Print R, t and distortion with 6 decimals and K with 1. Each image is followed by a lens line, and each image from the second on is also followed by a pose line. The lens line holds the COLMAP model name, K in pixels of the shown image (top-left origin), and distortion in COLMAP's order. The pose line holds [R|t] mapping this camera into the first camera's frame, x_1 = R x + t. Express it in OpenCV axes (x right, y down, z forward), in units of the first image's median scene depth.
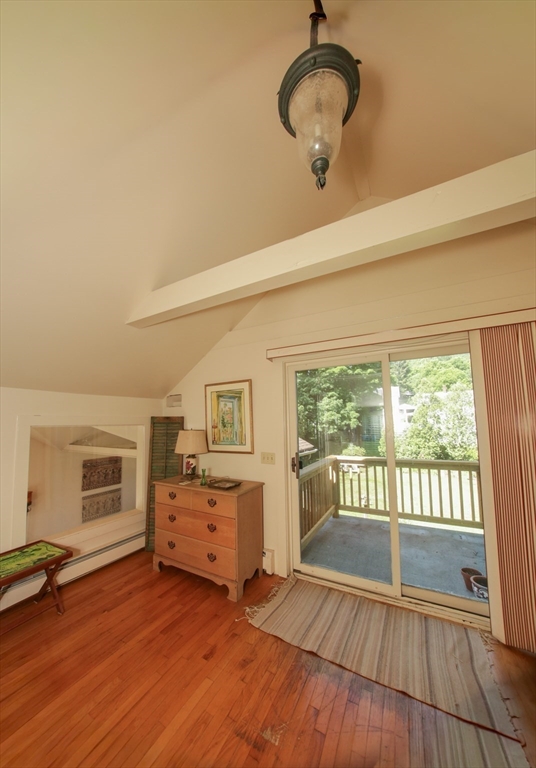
lens RADIAL K [[269.7, 0, 264.9], [0, 269.7, 402.1], [0, 0, 1]] dist [-0.012832, 0.000166]
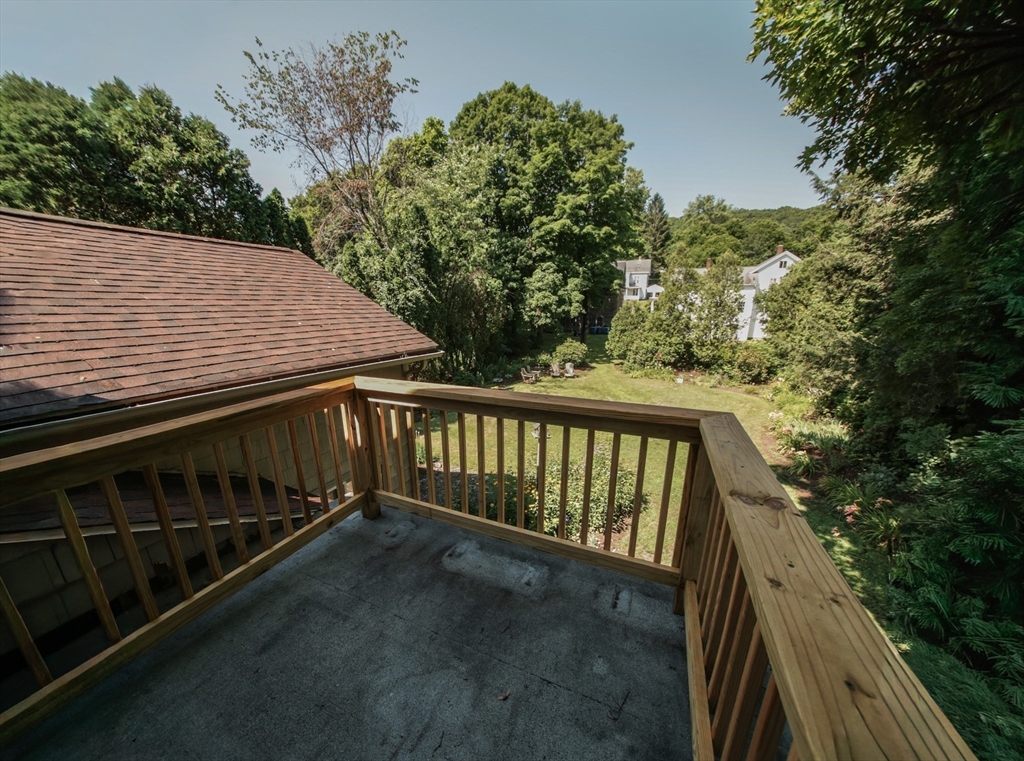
lens RADIAL K [[338.6, 0, 498.7], [0, 338.6, 401.6], [0, 0, 1]] dist [-0.025600, 0.000353]
pose [[0.998341, -0.006170, 0.057244, 0.076331], [-0.013432, 0.941847, 0.335773, 0.011262], [-0.055986, -0.335985, 0.940202, 0.092307]]
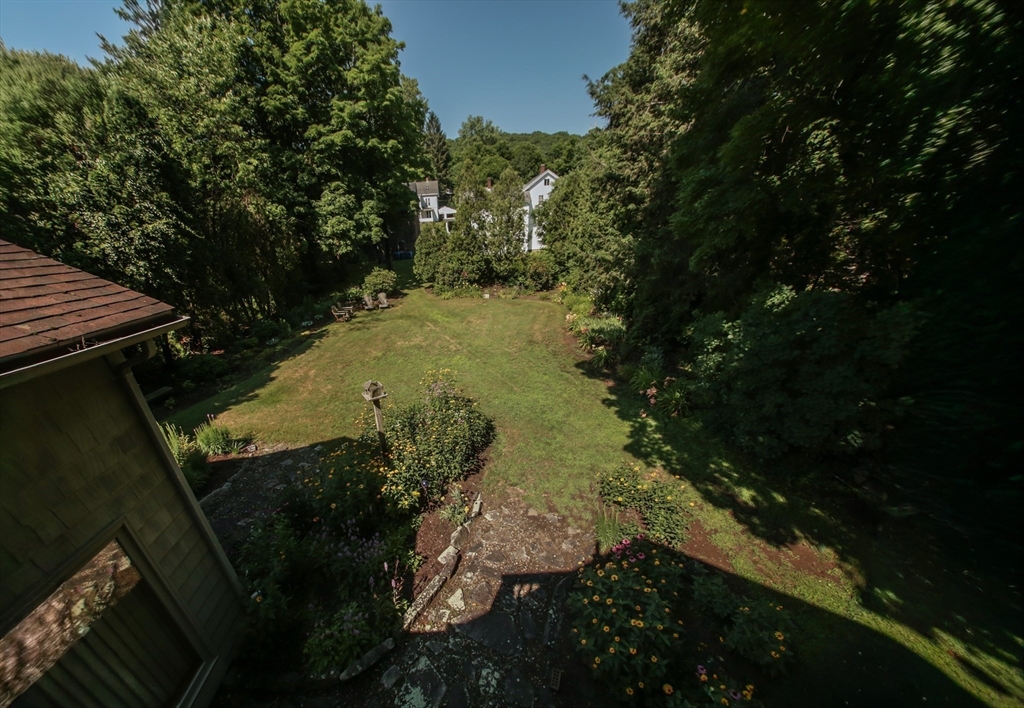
lens RADIAL K [[321.4, 0, 449.2], [0, 321.4, 374.7], [0, 0, 1]] dist [-0.031332, 0.000103]
pose [[0.882436, -0.231705, 0.409414, 0.085083], [0.015541, 0.884175, 0.466897, 0.019372], [-0.470176, -0.405644, 0.783829, 0.152718]]
